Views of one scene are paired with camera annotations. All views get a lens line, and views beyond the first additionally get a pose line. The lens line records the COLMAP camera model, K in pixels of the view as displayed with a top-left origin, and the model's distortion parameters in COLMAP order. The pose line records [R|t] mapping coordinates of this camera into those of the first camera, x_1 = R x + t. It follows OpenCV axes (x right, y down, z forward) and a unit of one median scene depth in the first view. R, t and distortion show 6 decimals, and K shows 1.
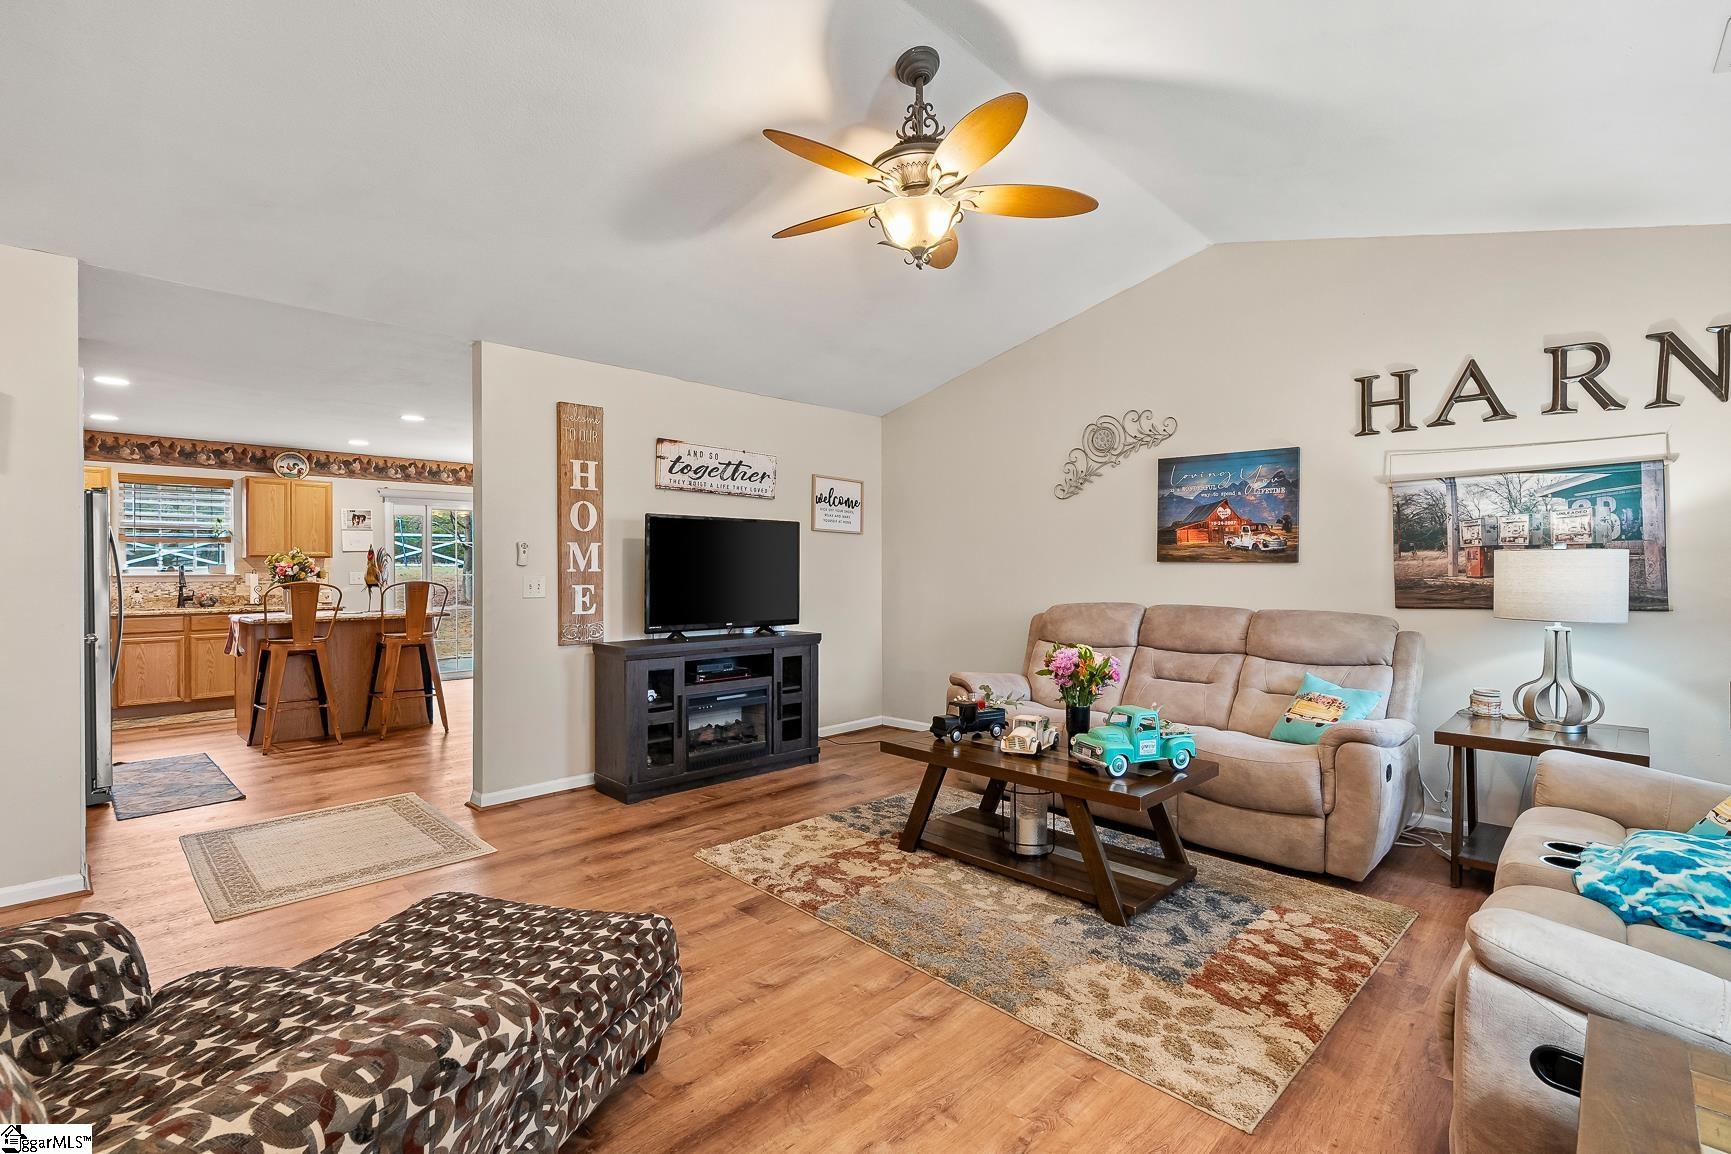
lens RADIAL K [[786.2, 0, 863.1], [0, 786.2, 567.9], [0, 0, 1]] dist [-0.002078, -0.000138]
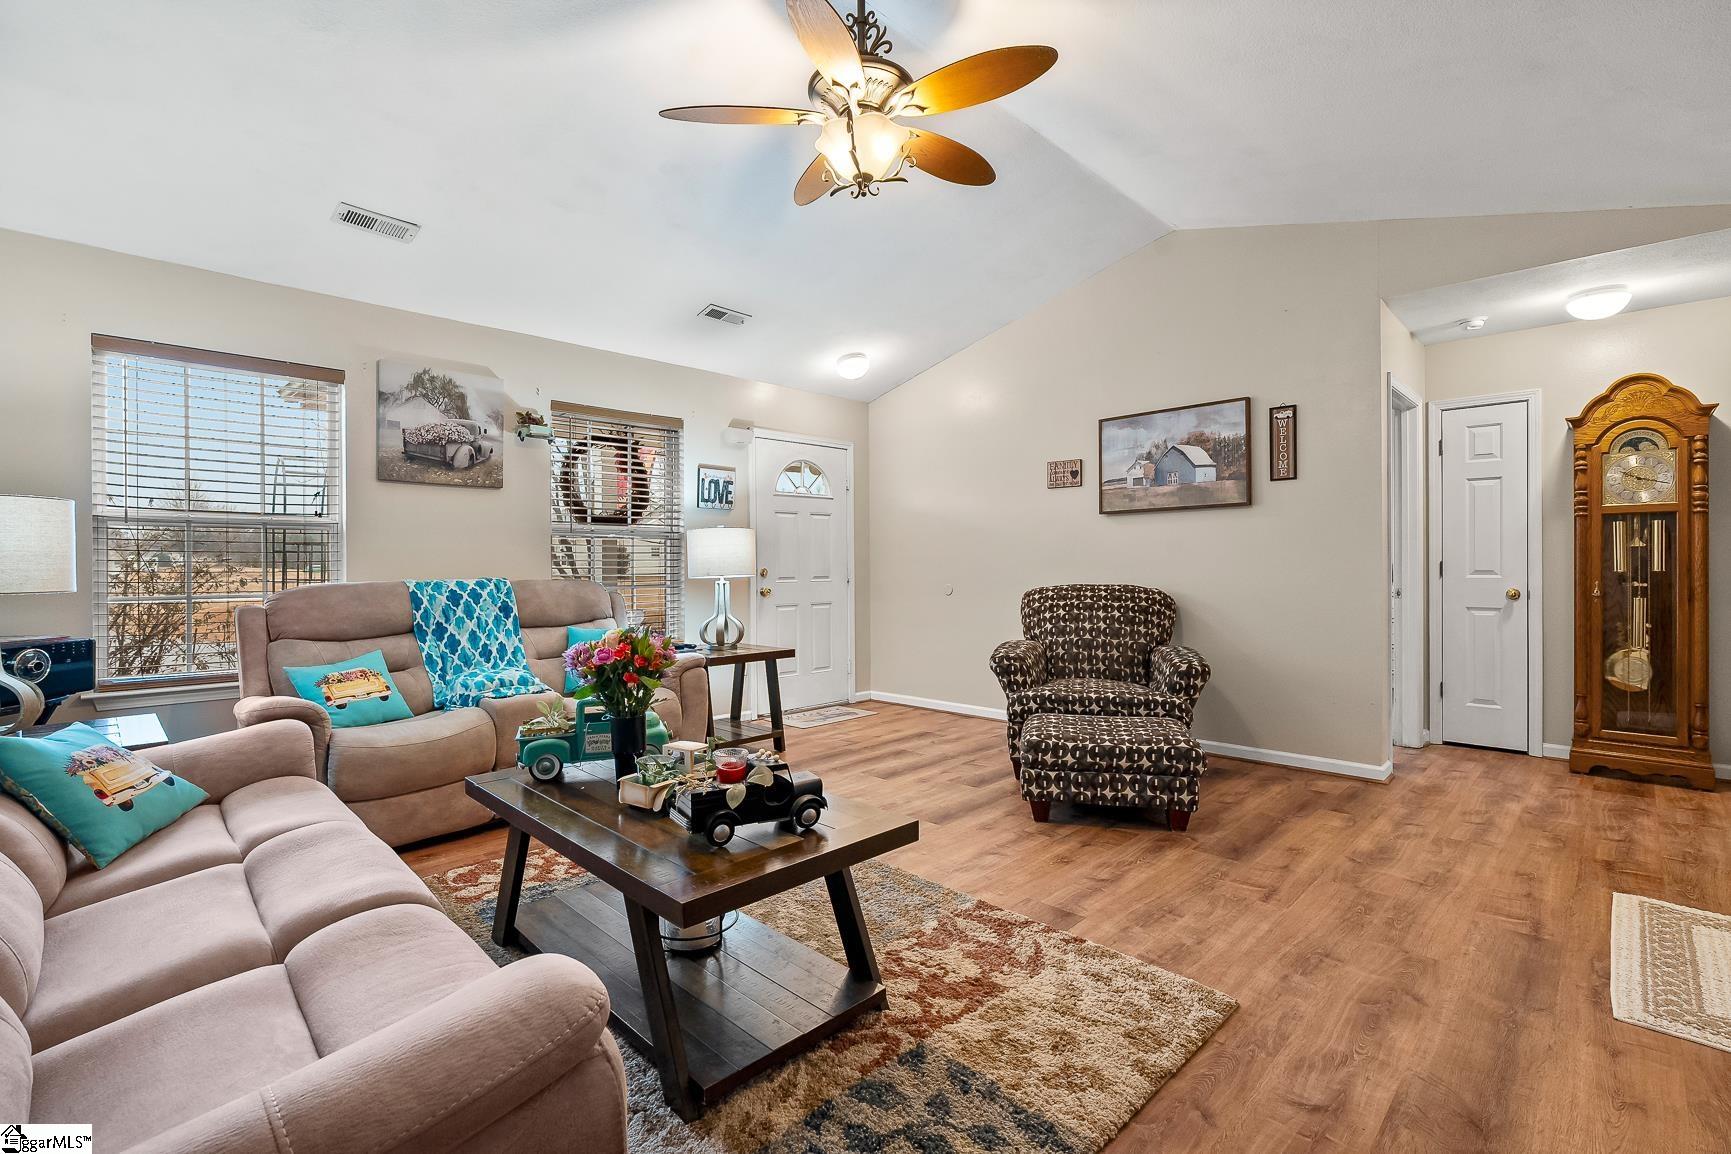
lens RADIAL K [[786.2, 0, 863.4], [0, 786.2, 571.8], [0, 0, 1]] dist [-0.002078, -0.000138]
pose [[-0.999985, 0.005388, 0.000752, 0.061271], [0.005392, 0.999974, 0.004881, 0.043552], [-0.000726, 0.004885, -0.999988, 1.604830]]
